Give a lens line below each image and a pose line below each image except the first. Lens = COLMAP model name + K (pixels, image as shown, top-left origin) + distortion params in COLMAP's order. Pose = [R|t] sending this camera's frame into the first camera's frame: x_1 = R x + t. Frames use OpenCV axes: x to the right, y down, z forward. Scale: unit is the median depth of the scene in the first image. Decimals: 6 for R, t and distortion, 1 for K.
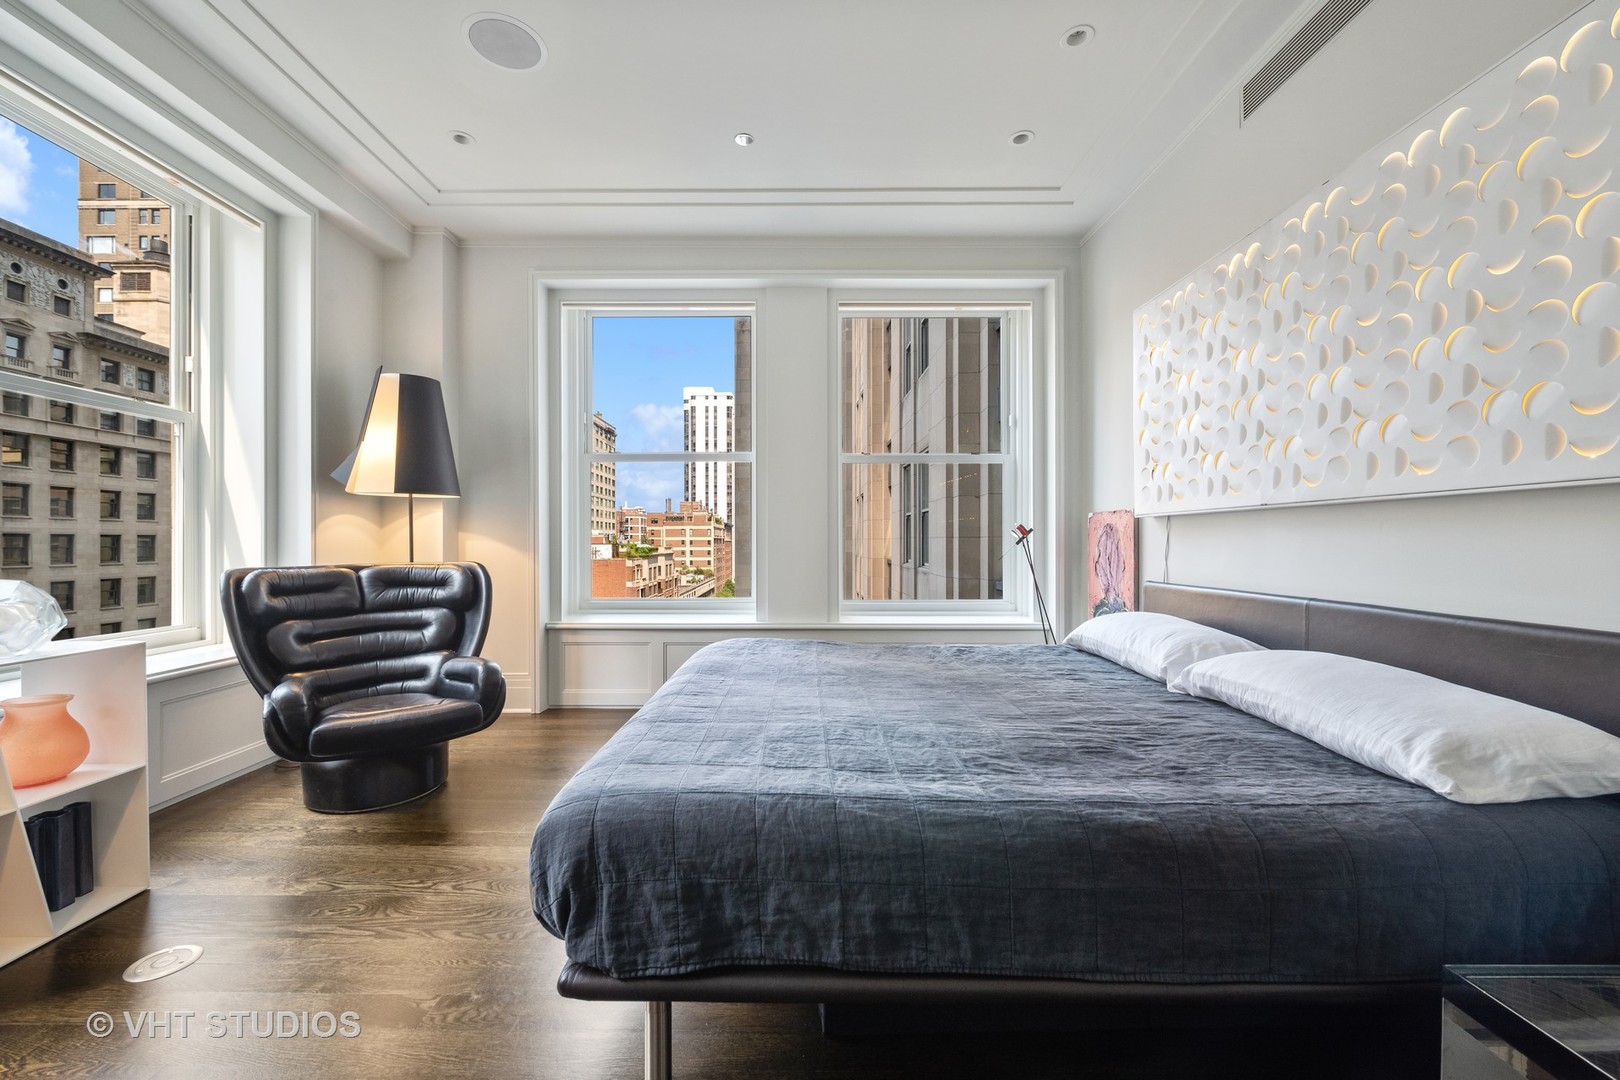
lens RADIAL K [[646.5, 0, 787.9], [0, 646.5, 544.0], [0, 0, 1]] dist [-0.002317, -0.000383]
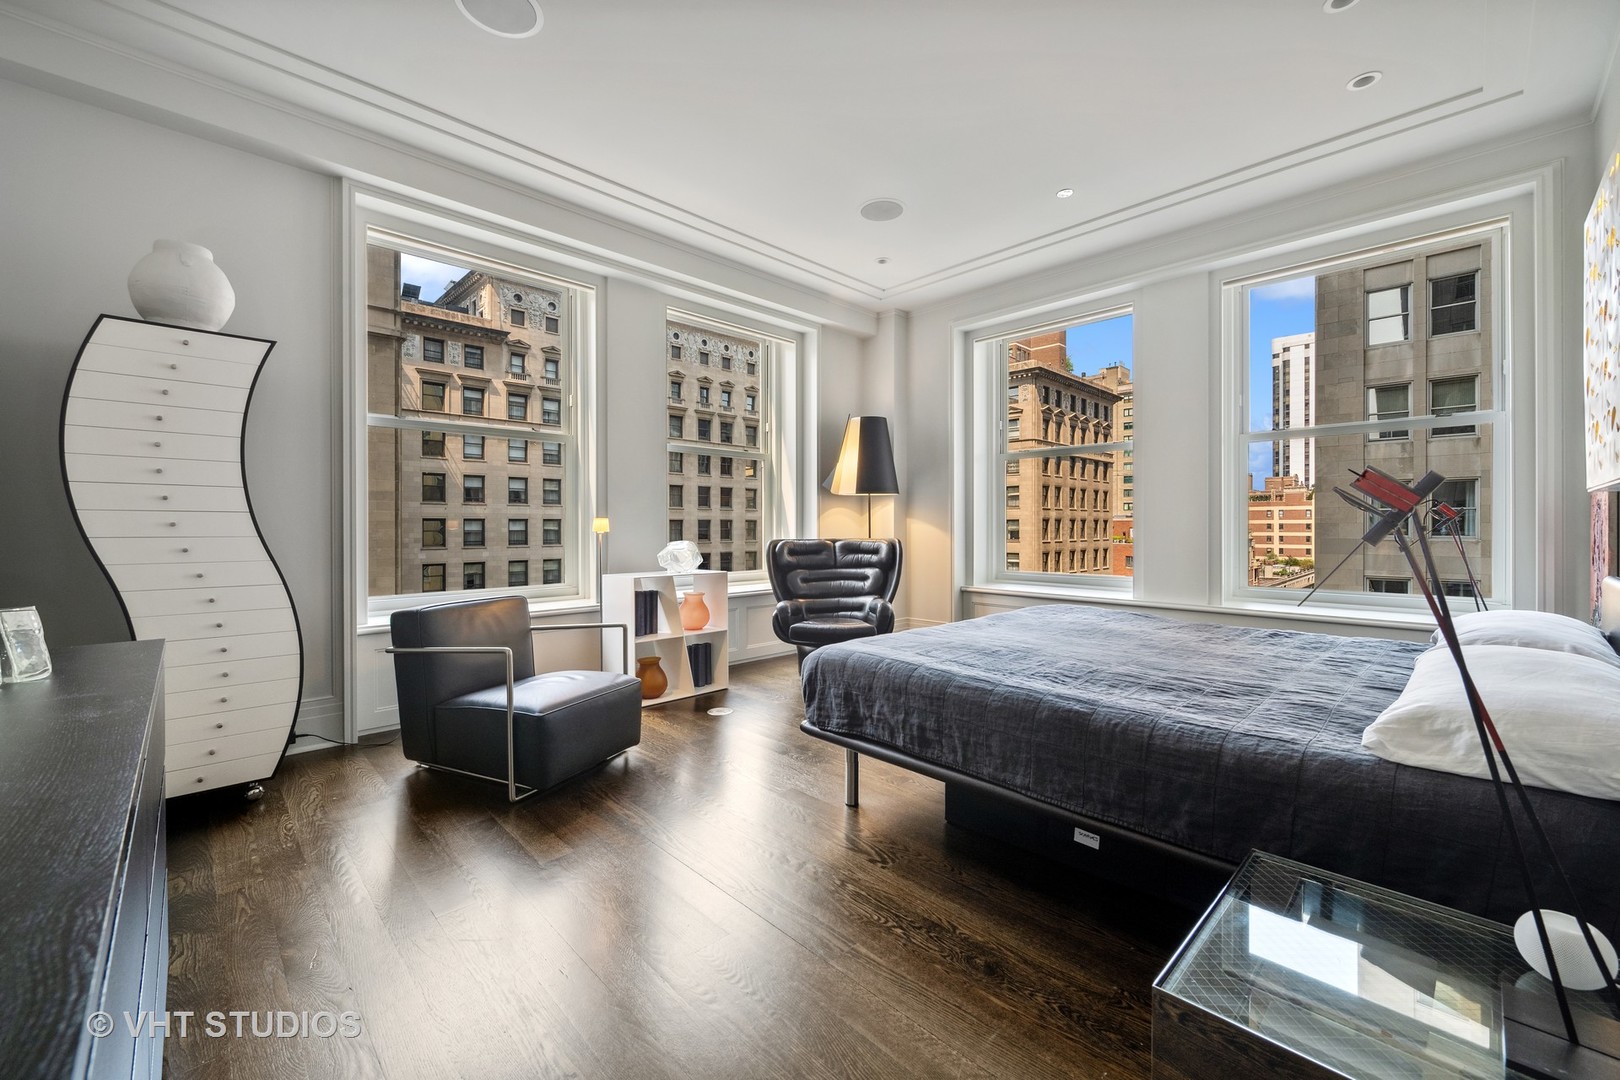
lens RADIAL K [[644.1, 0, 807.0], [0, 644.1, 526.5], [0, 0, 1]] dist [0.000765, -0.000108]
pose [[0.699130, 0.001321, -0.714993, 0.444548], [-0.002698, 0.999996, -0.000790, 0.002491], [0.714989, 0.002482, 0.699131, -0.187097]]
